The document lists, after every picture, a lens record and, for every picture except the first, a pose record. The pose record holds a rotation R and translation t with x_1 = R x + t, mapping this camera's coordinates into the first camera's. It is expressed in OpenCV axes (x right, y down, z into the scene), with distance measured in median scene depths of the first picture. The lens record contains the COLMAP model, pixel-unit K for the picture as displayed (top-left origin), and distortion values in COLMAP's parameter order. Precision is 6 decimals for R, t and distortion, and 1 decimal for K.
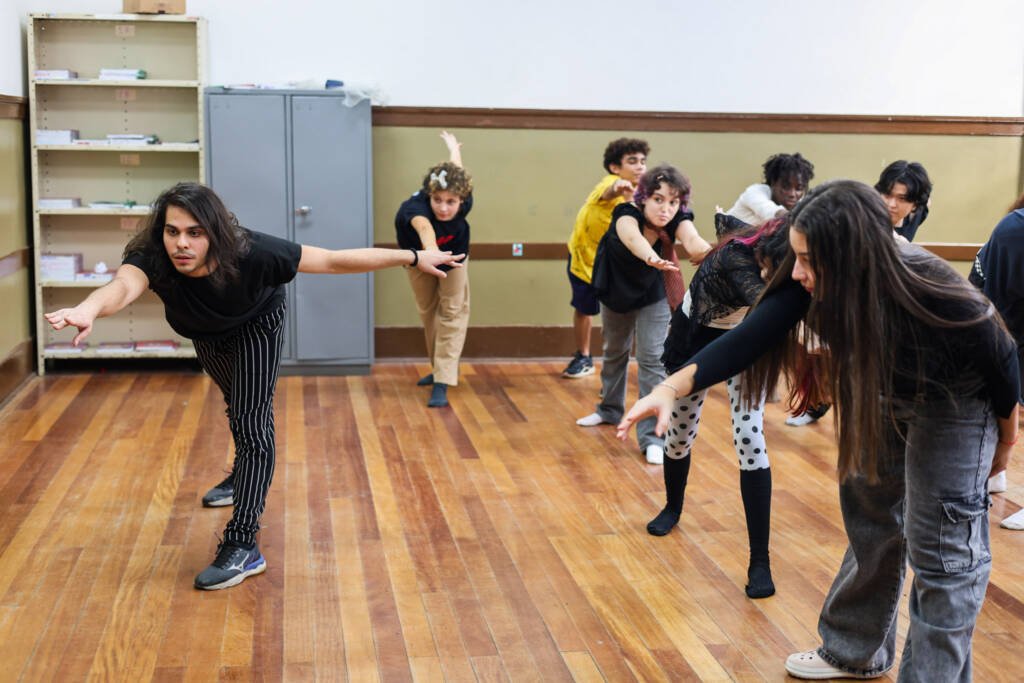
lens RADIAL K [[1455.3, 0, 517.4], [0, 1455.3, 338.5], [0, 0, 1]] dist [0.030476, -0.191332]
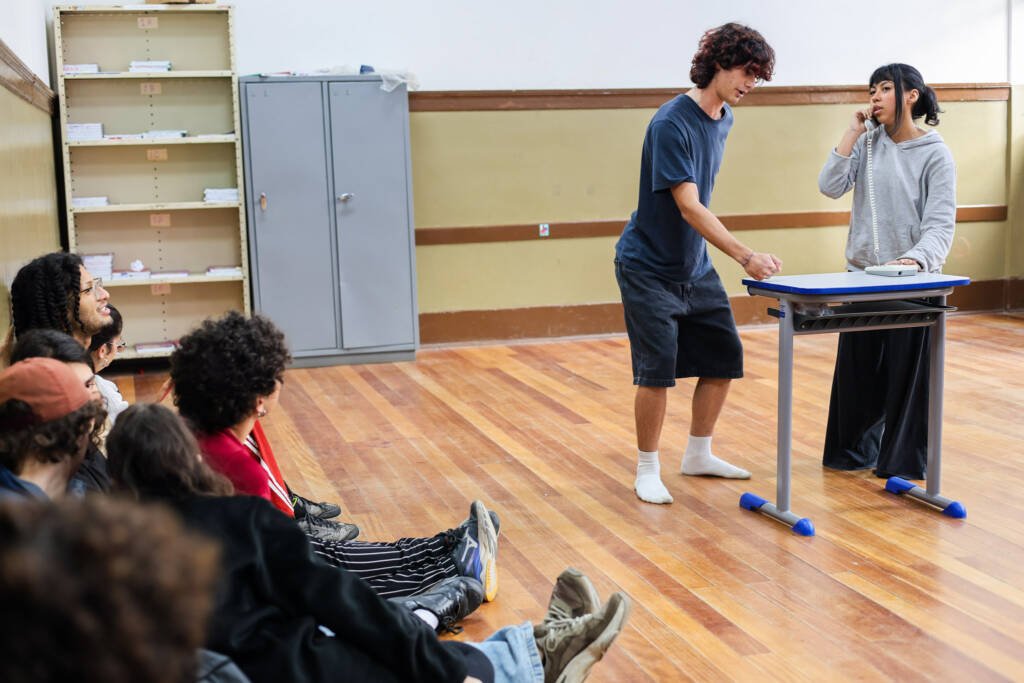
lens RADIAL K [[1455.3, 0, 517.4], [0, 1455.3, 338.5], [0, 0, 1]] dist [0.030476, -0.191332]
pose [[0.990745, -0.056805, 0.123282, -0.158978], [0.058537, 0.998230, -0.010467, 0.025432], [-0.122469, 0.017587, 0.992316, 0.003207]]
